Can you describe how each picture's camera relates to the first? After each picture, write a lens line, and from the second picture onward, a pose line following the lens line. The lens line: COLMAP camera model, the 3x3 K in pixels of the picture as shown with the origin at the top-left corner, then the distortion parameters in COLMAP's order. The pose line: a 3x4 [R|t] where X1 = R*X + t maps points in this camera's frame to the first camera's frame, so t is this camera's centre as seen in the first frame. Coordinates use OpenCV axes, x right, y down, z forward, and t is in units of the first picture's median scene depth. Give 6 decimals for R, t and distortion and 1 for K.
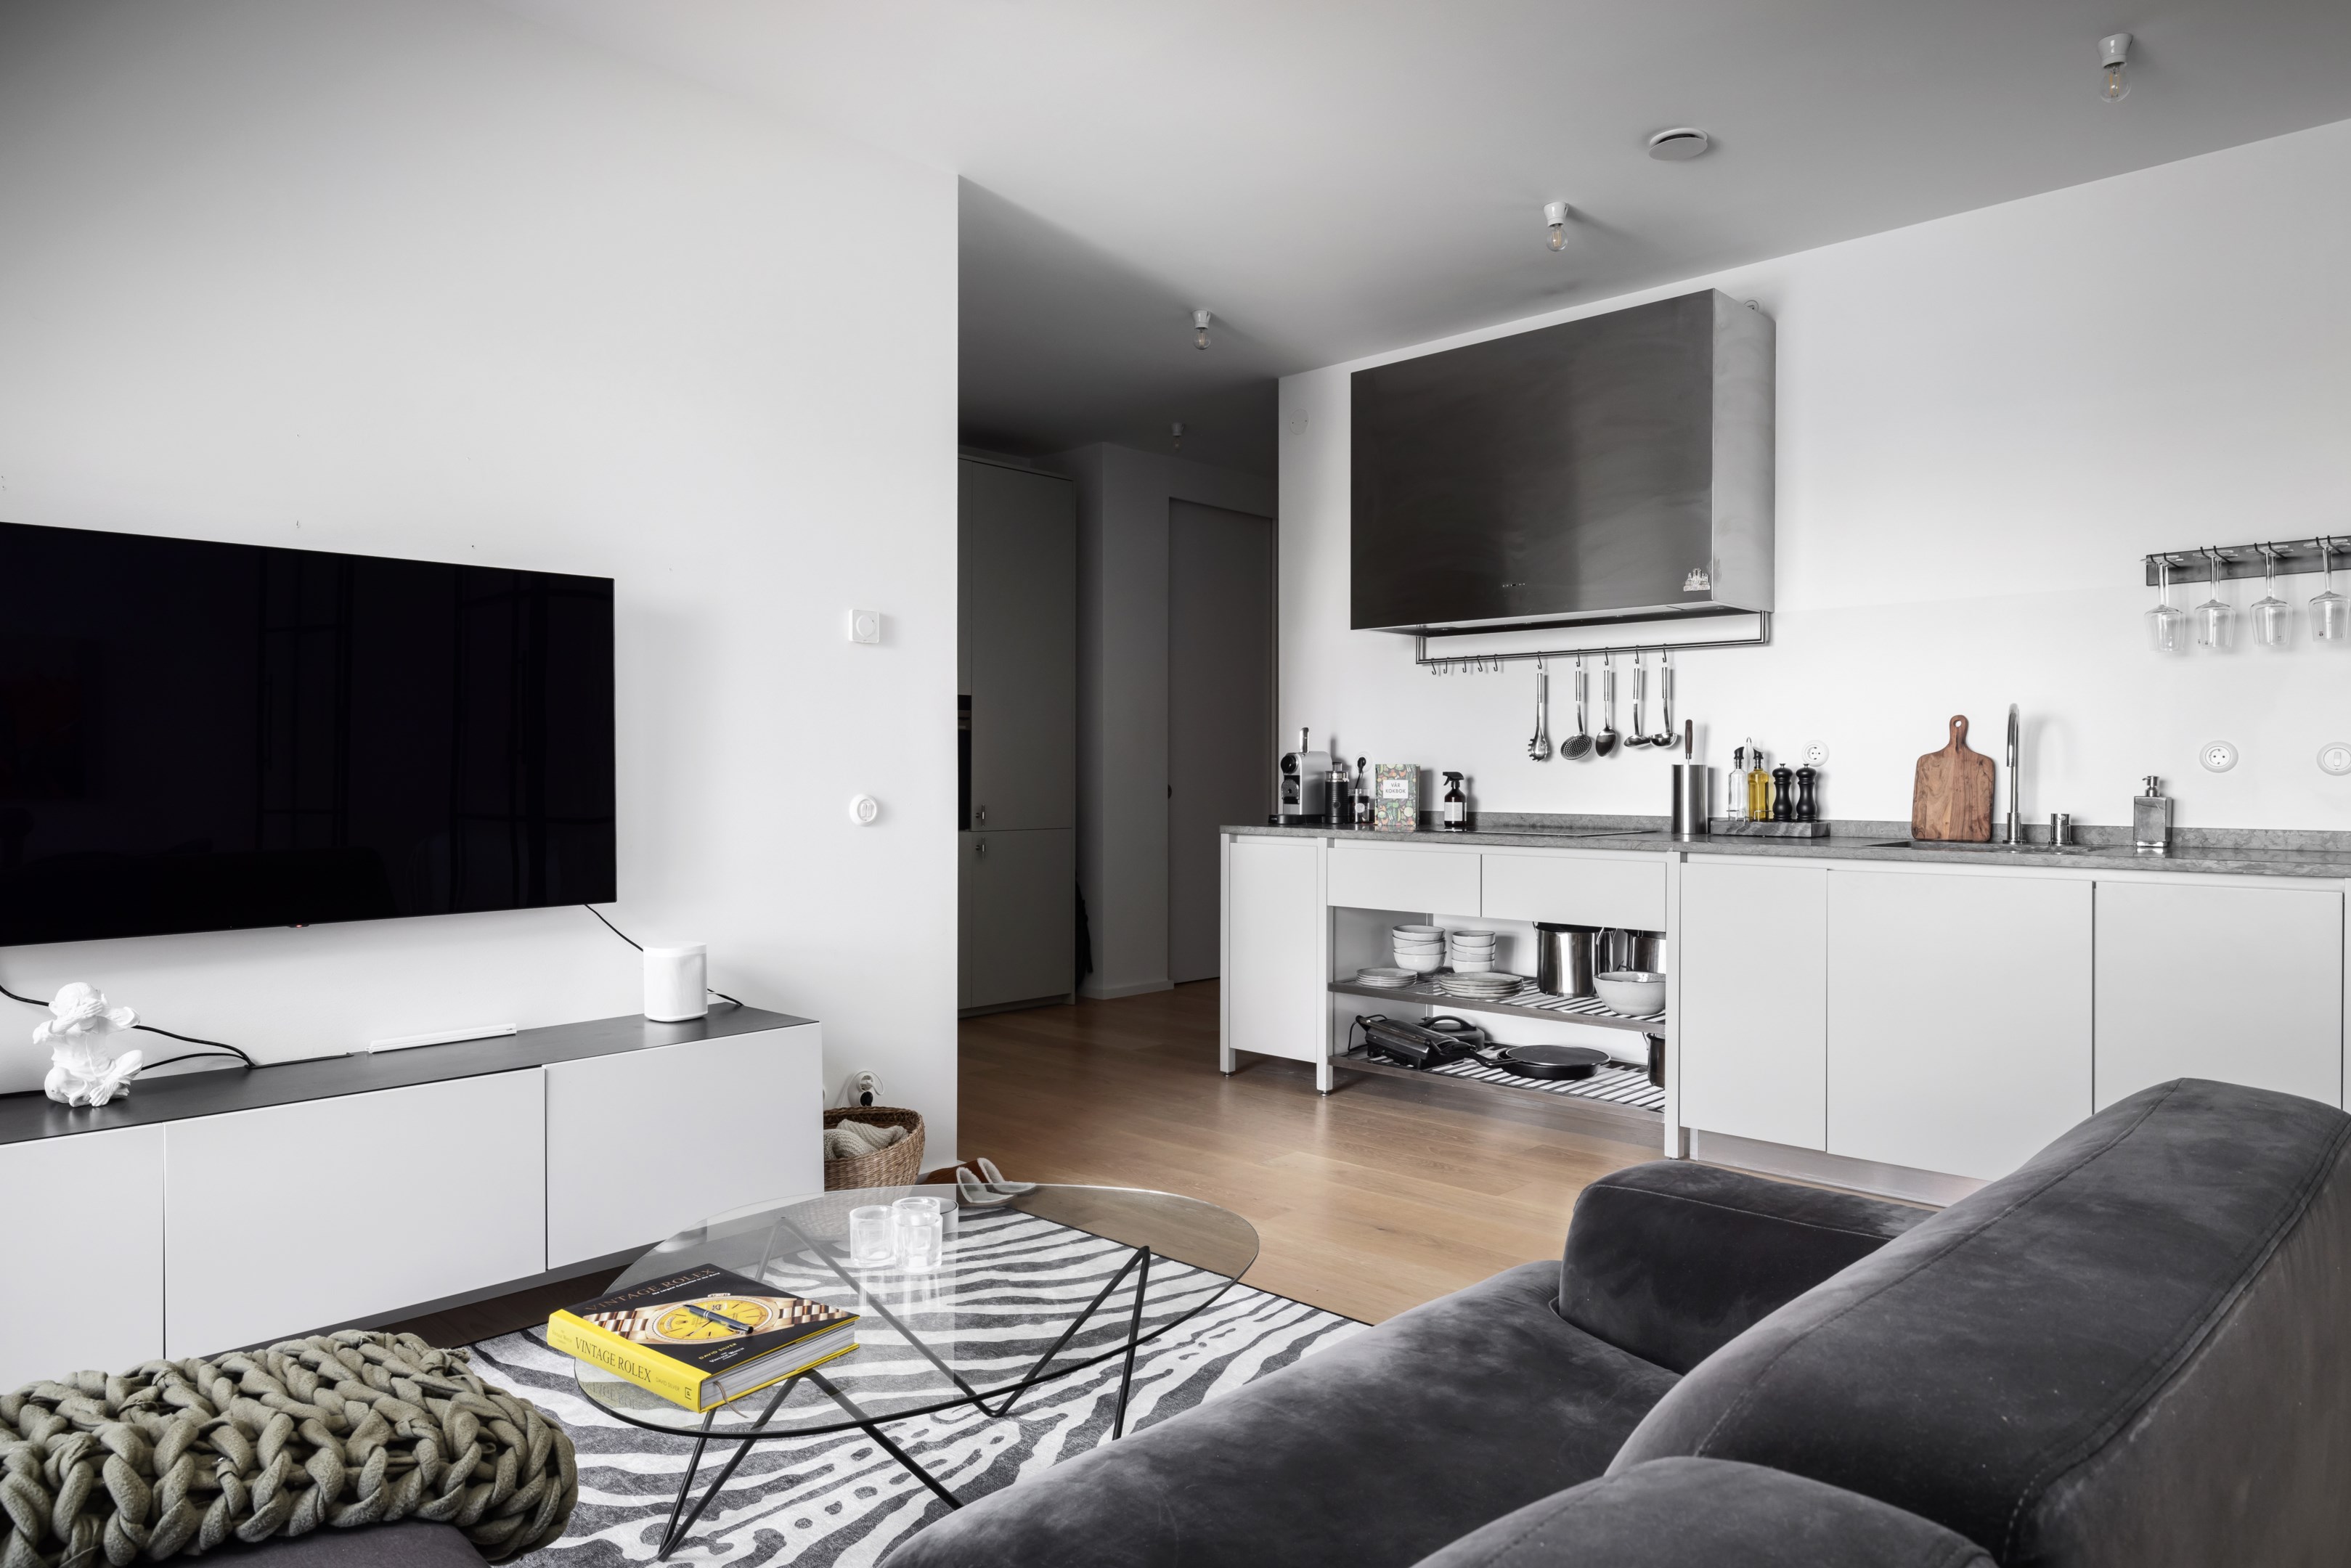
lens RADIAL K [[1503.7, 0, 1175.5], [0, 1503.7, 784.0], [0, 0, 1]] dist [-0.000301, -0.000117]
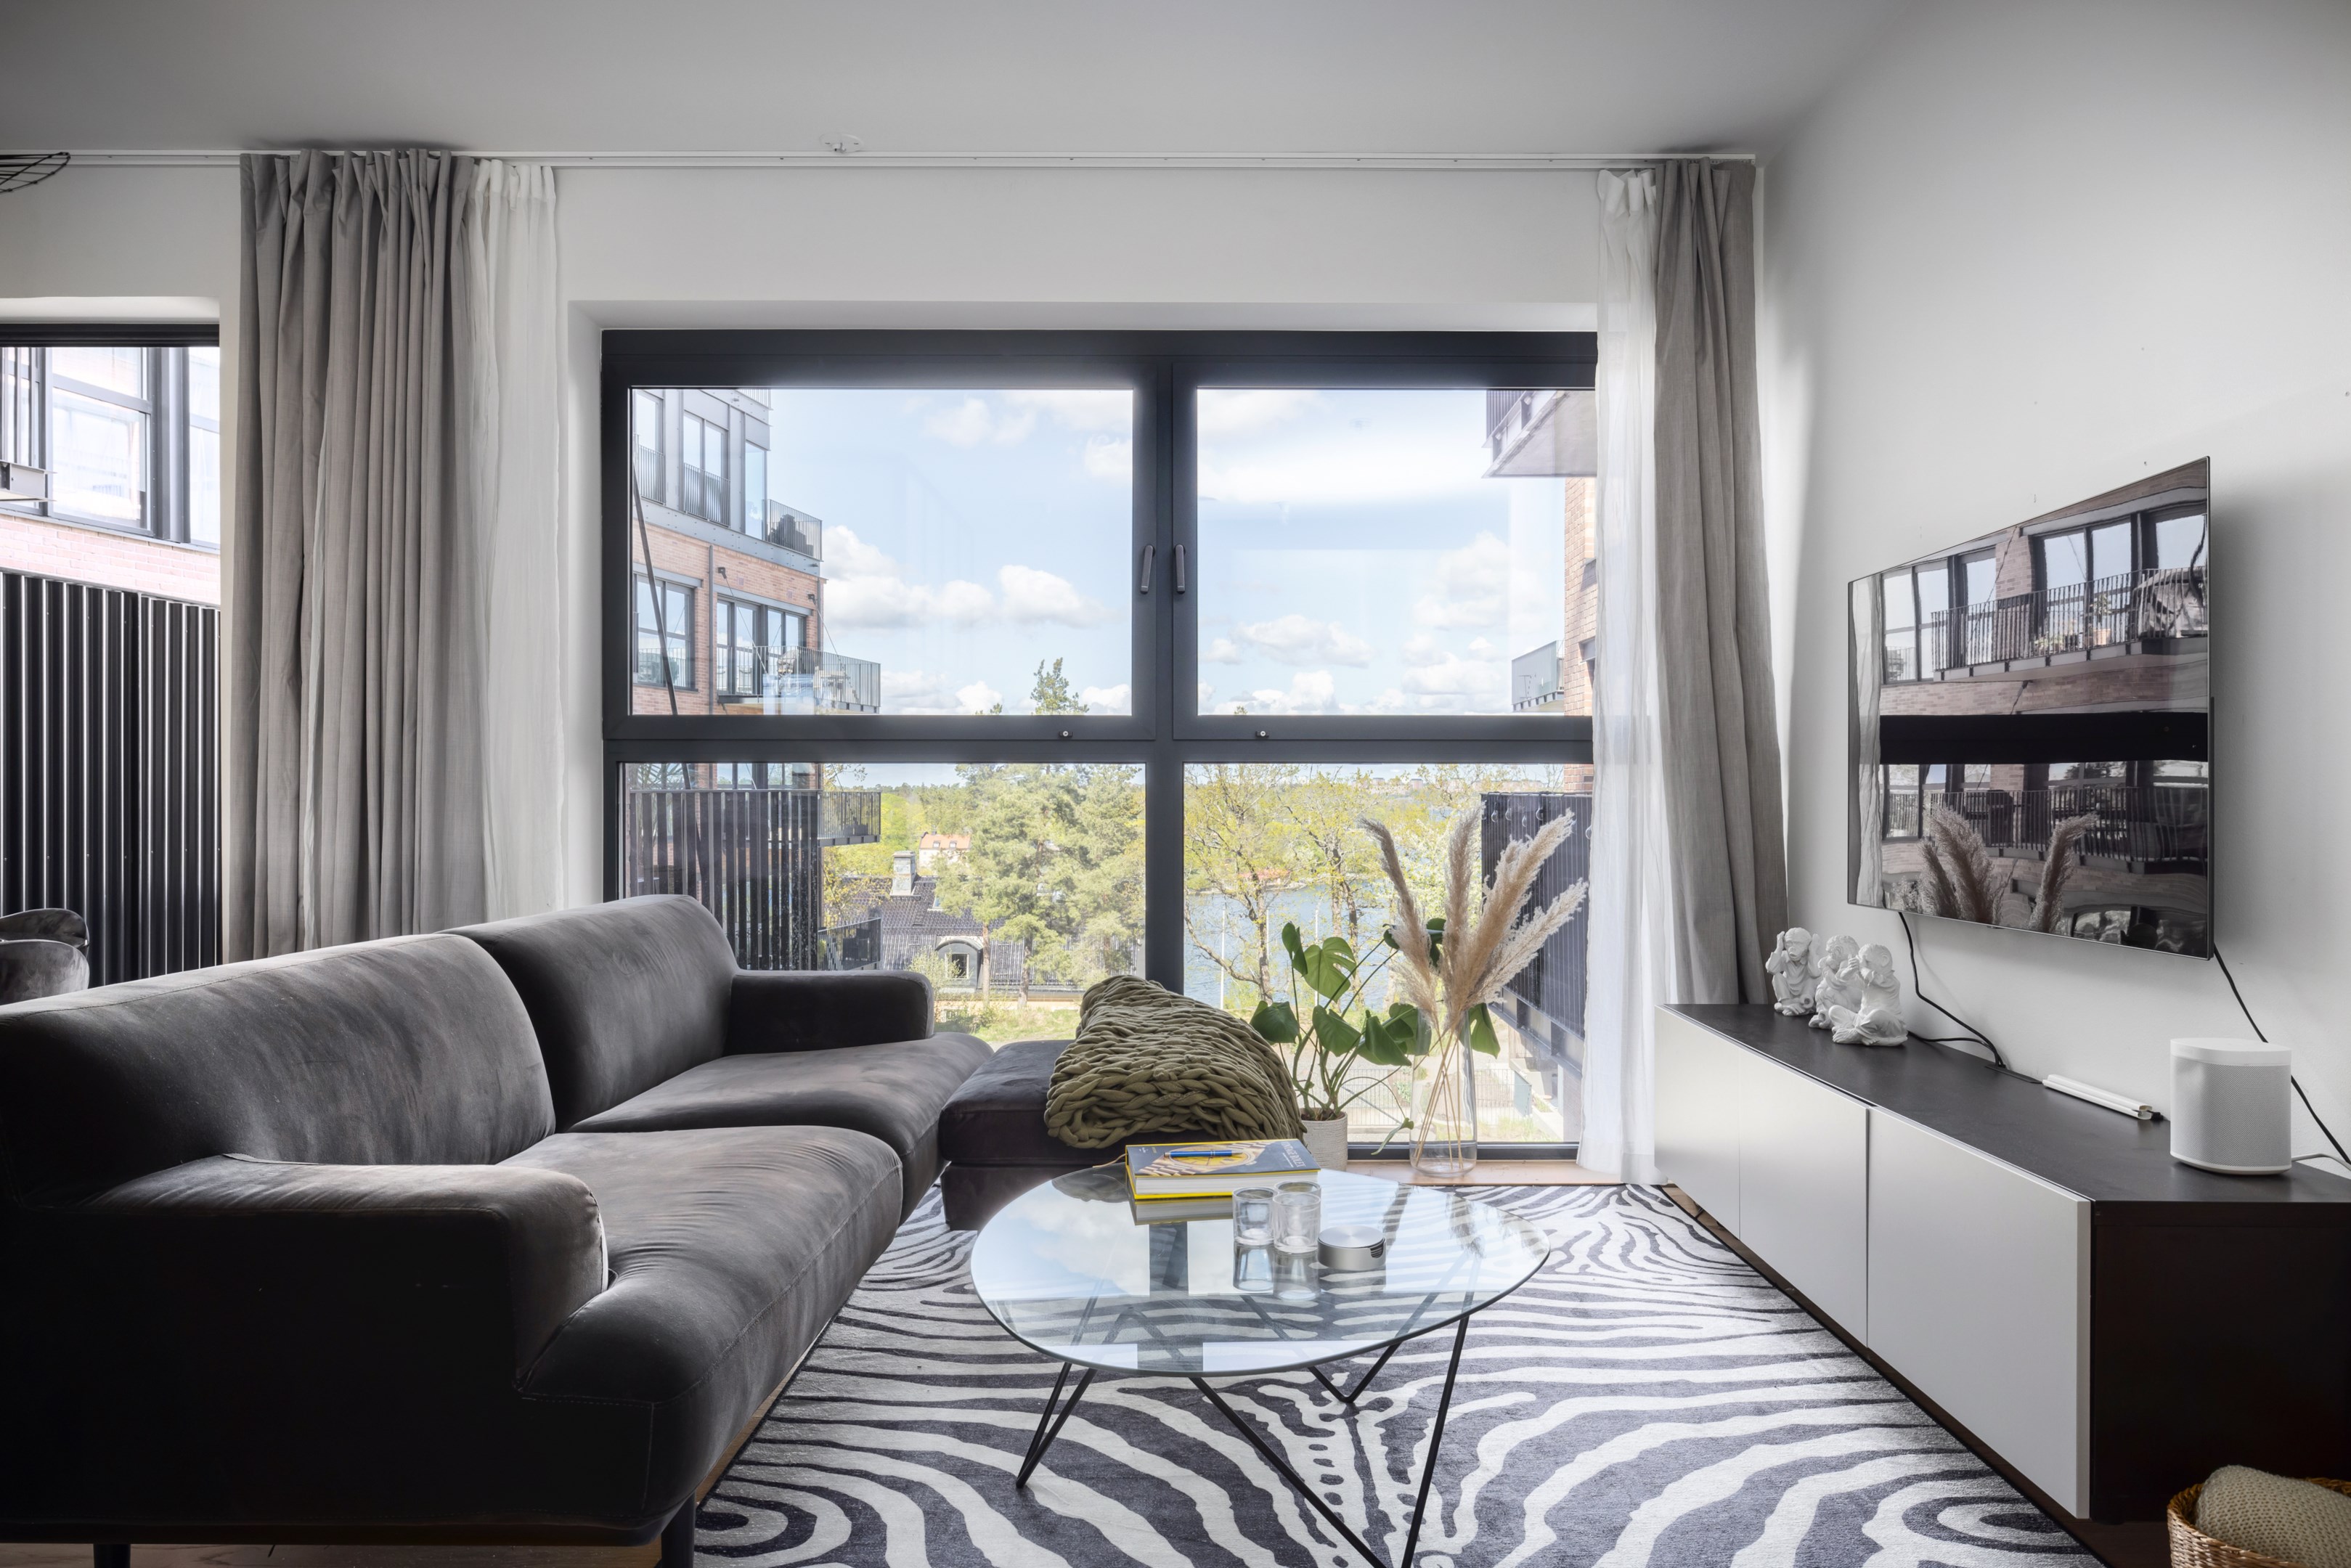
lens RADIAL K [[1554.5, 0, 1223.4], [0, 1554.5, 784.3], [0, 0, 1]] dist [-0.000936, 0.001306]
pose [[-0.722912, -0.005965, -0.690915, 0.512820], [-0.007017, 0.999975, -0.001292, 0.009555], [0.690905, 0.003914, -0.722935, 1.544971]]
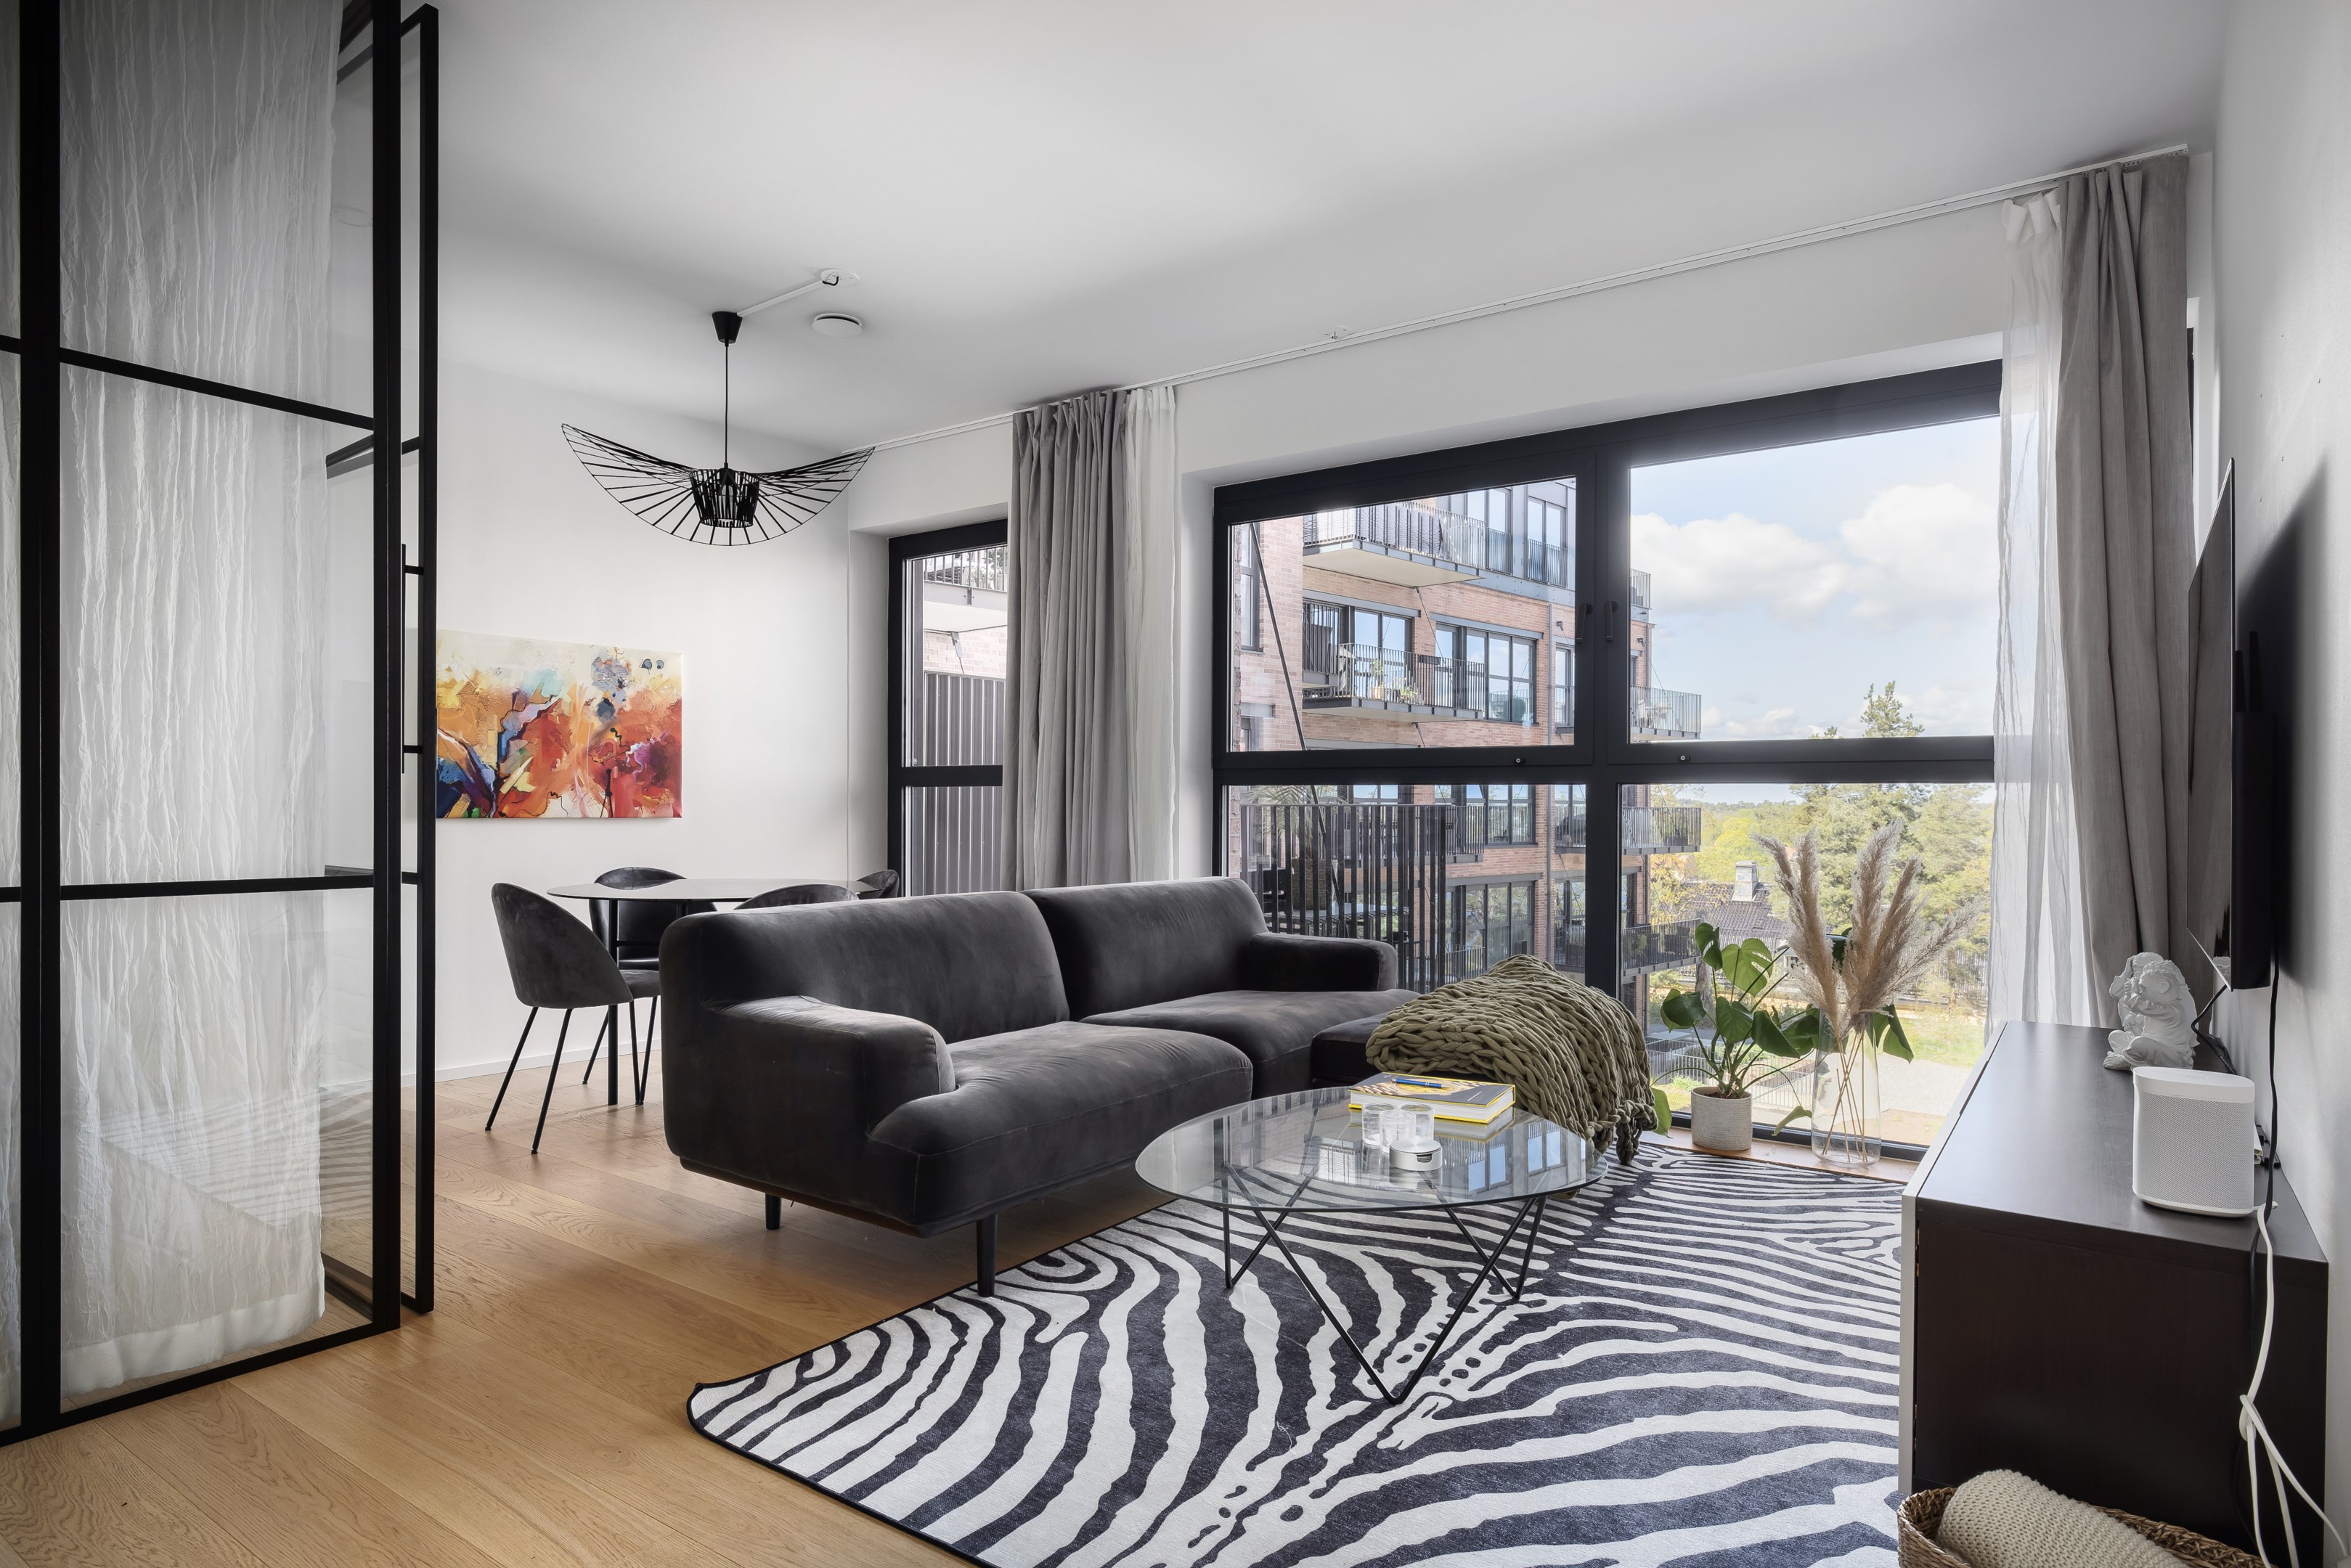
lens RADIAL K [[1309.7, 0, 1175.5], [0, 1309.7, 784.0], [0, 0, 1]] dist [0.000247, 0.000585]
pose [[-0.990827, -0.010719, -0.134713, 0.157699], [-0.009616, 0.999915, -0.008837, 0.005162], [0.134796, -0.007461, -0.990845, 1.908813]]
